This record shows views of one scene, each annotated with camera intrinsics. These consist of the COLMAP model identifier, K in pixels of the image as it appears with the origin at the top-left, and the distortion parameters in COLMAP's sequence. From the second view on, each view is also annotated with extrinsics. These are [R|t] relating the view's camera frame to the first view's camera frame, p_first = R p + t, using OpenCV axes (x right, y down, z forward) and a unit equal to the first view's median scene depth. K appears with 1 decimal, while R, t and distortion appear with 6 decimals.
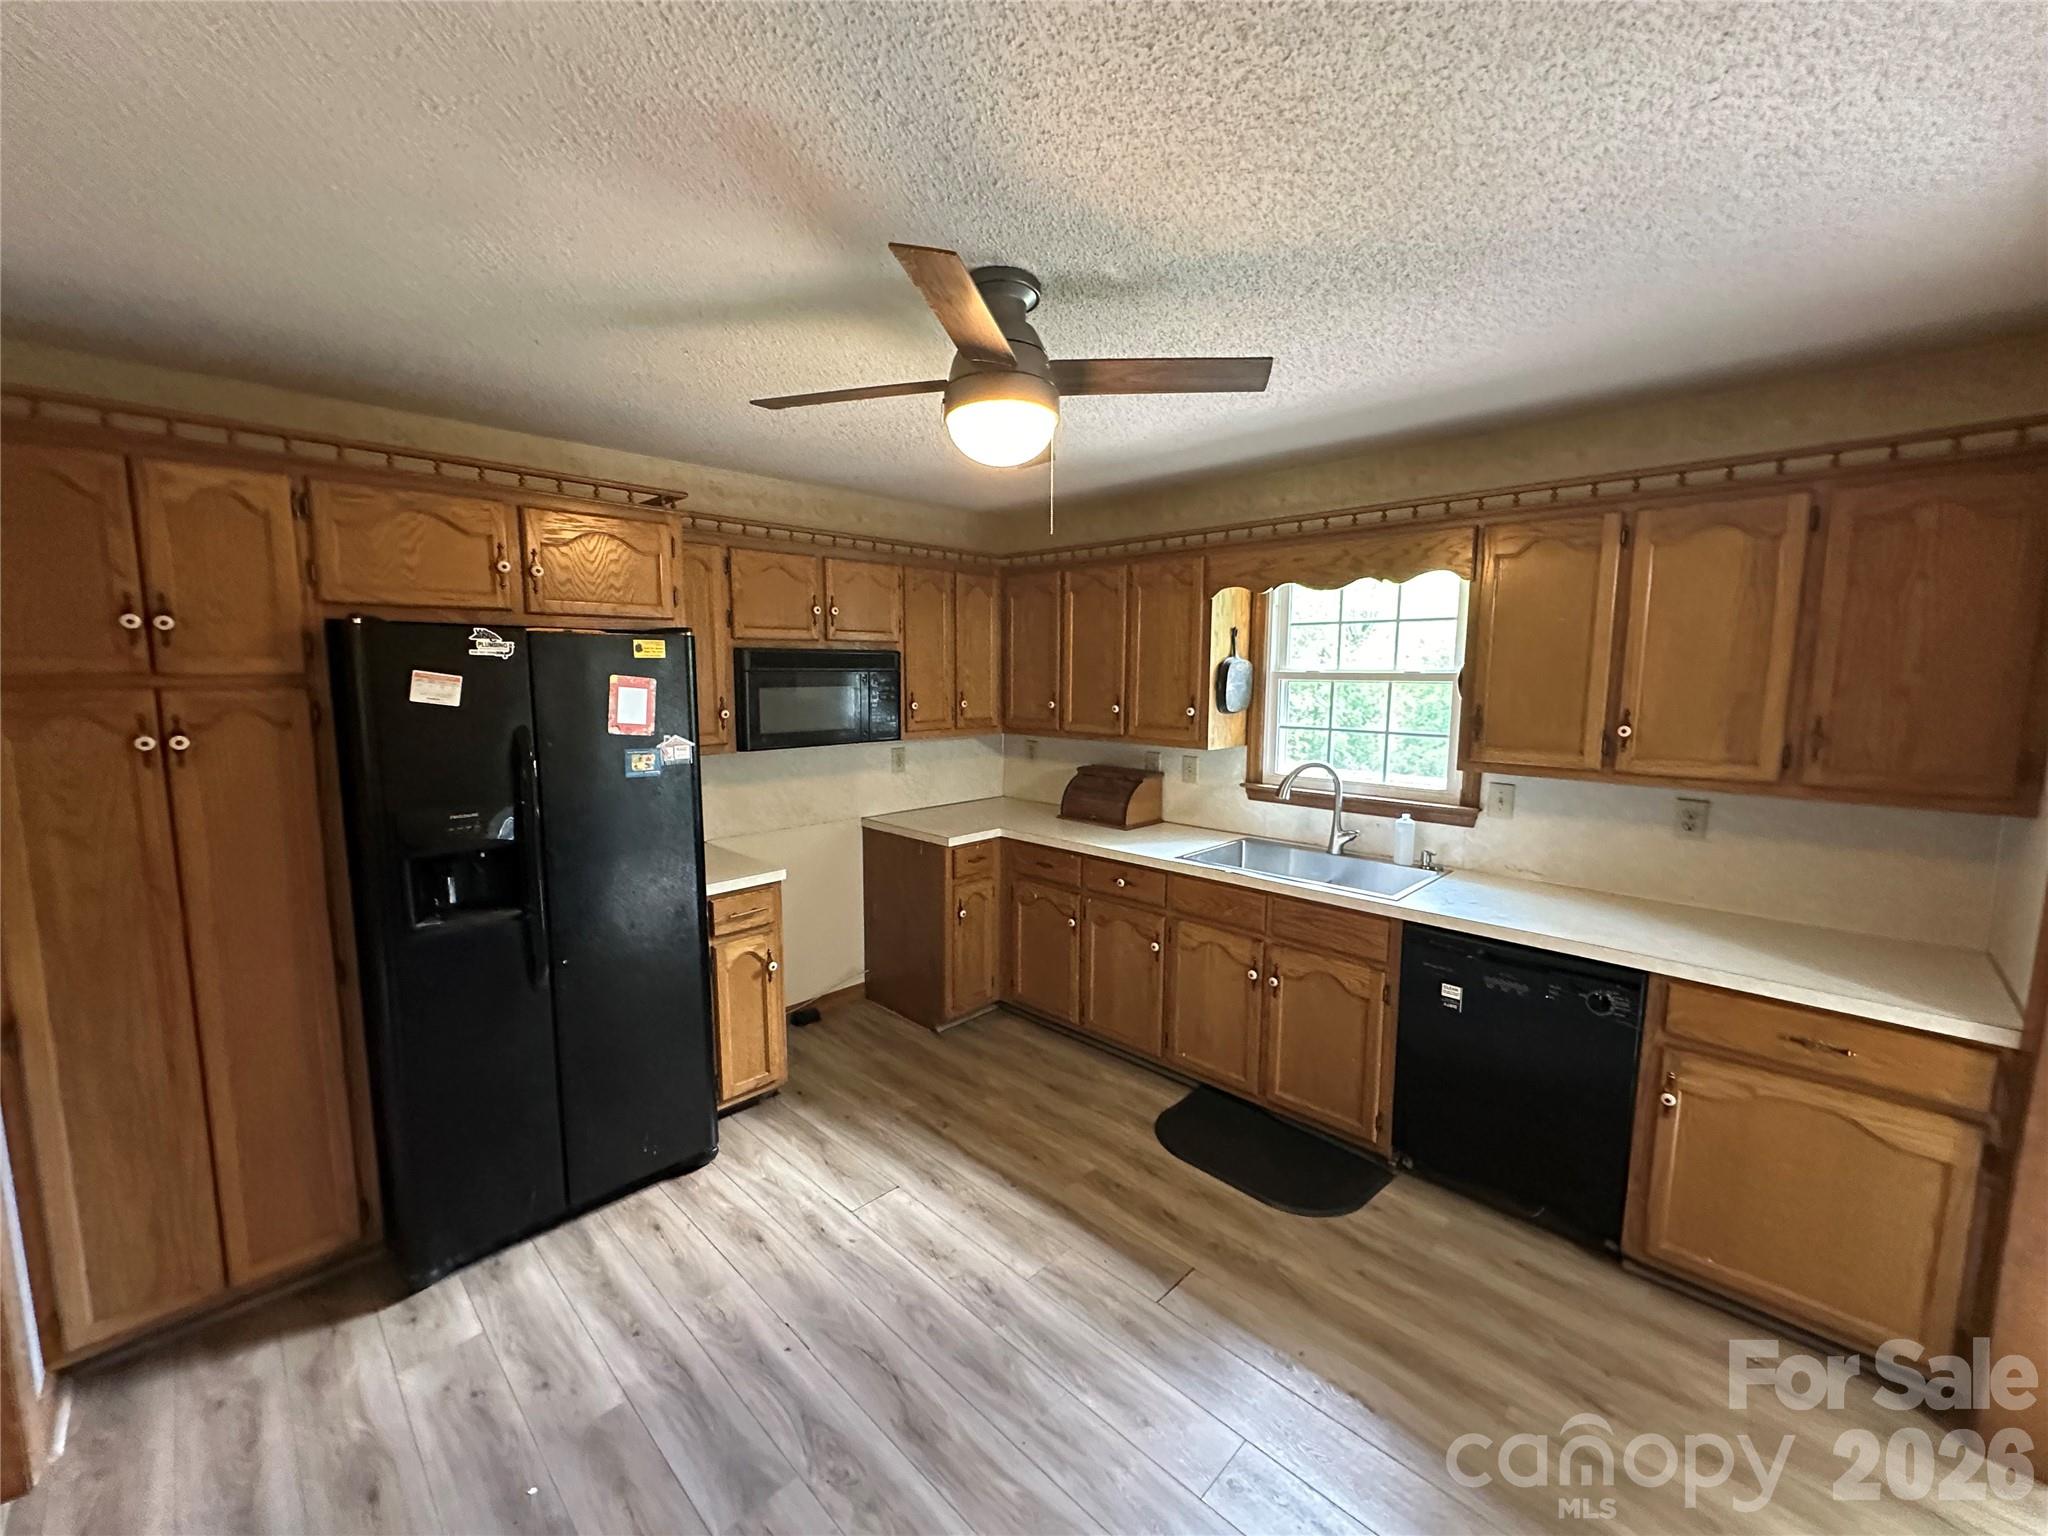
lens RADIAL K [[818.1, 0, 1025.1], [0, 818.1, 767.4], [0, 0, 1]] dist [-0.006120, -0.000343]
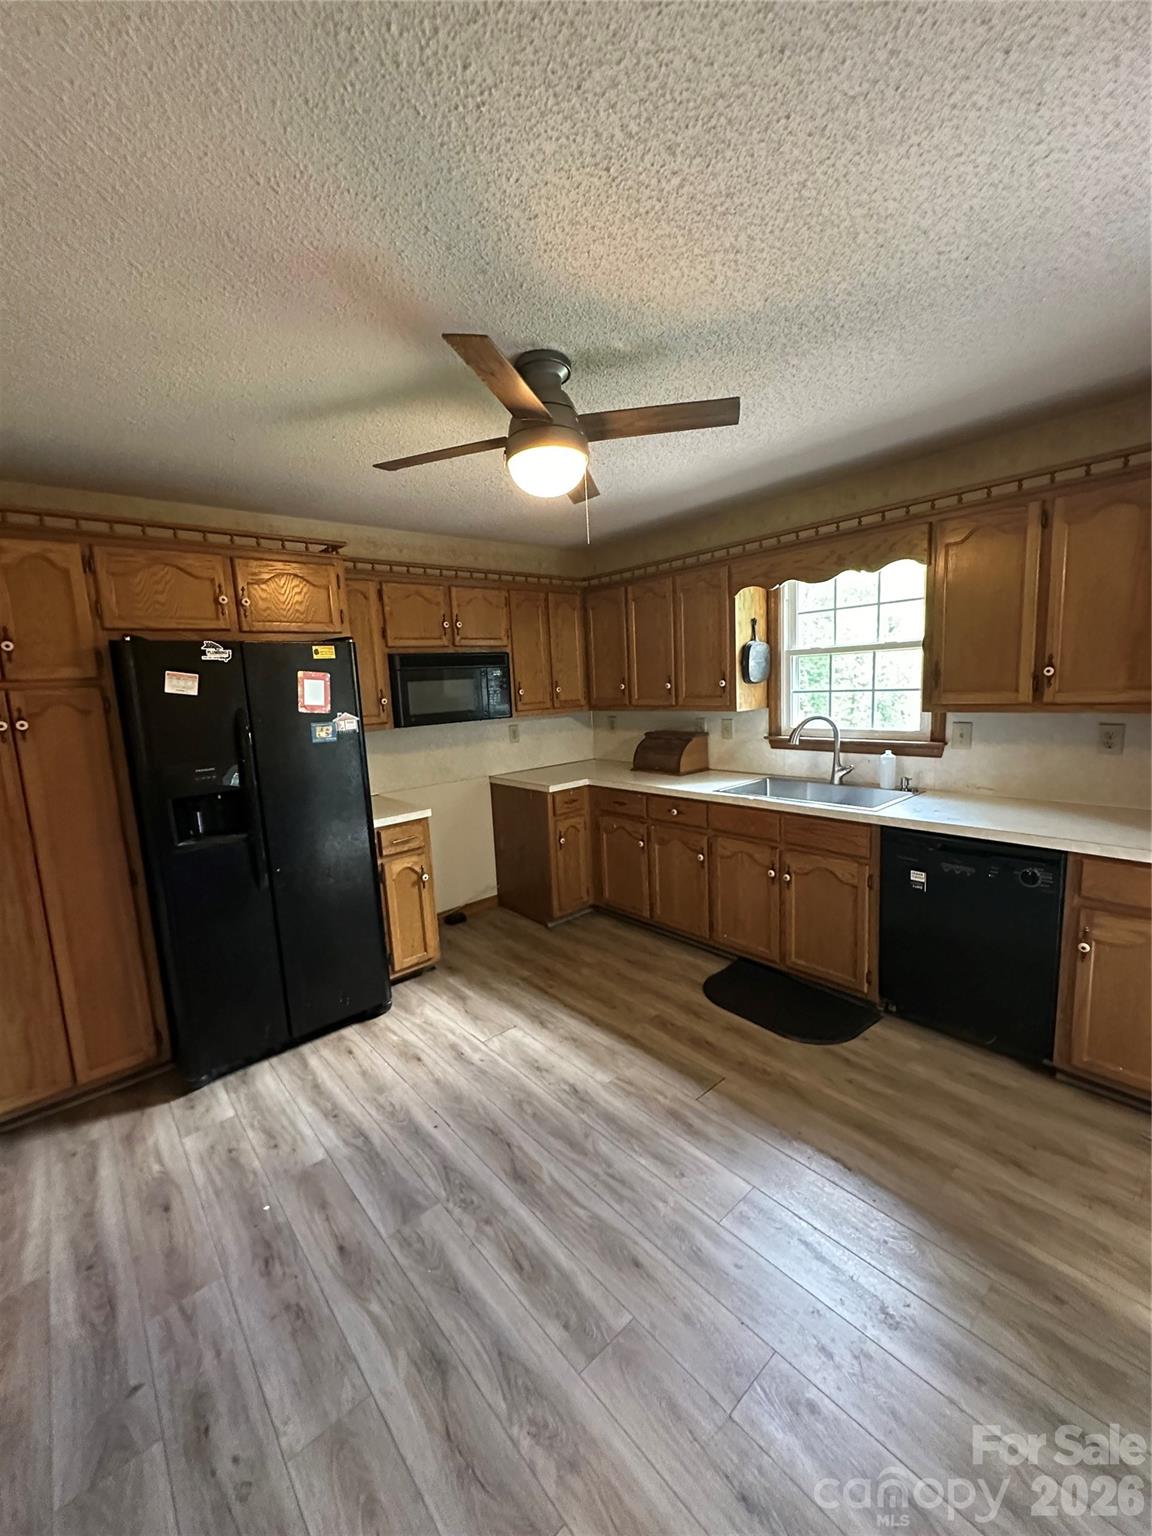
lens RADIAL K [[613.6, 0, 574.6], [0, 613.6, 768.3], [0, 0, 1]] dist [-0.006120, -0.000343]
pose [[0.995214, -0.041799, -0.088325, 0.071120], [0.044062, 0.998745, 0.023828, 0.057941], [0.087219, -0.027606, 0.995807, -0.039810]]
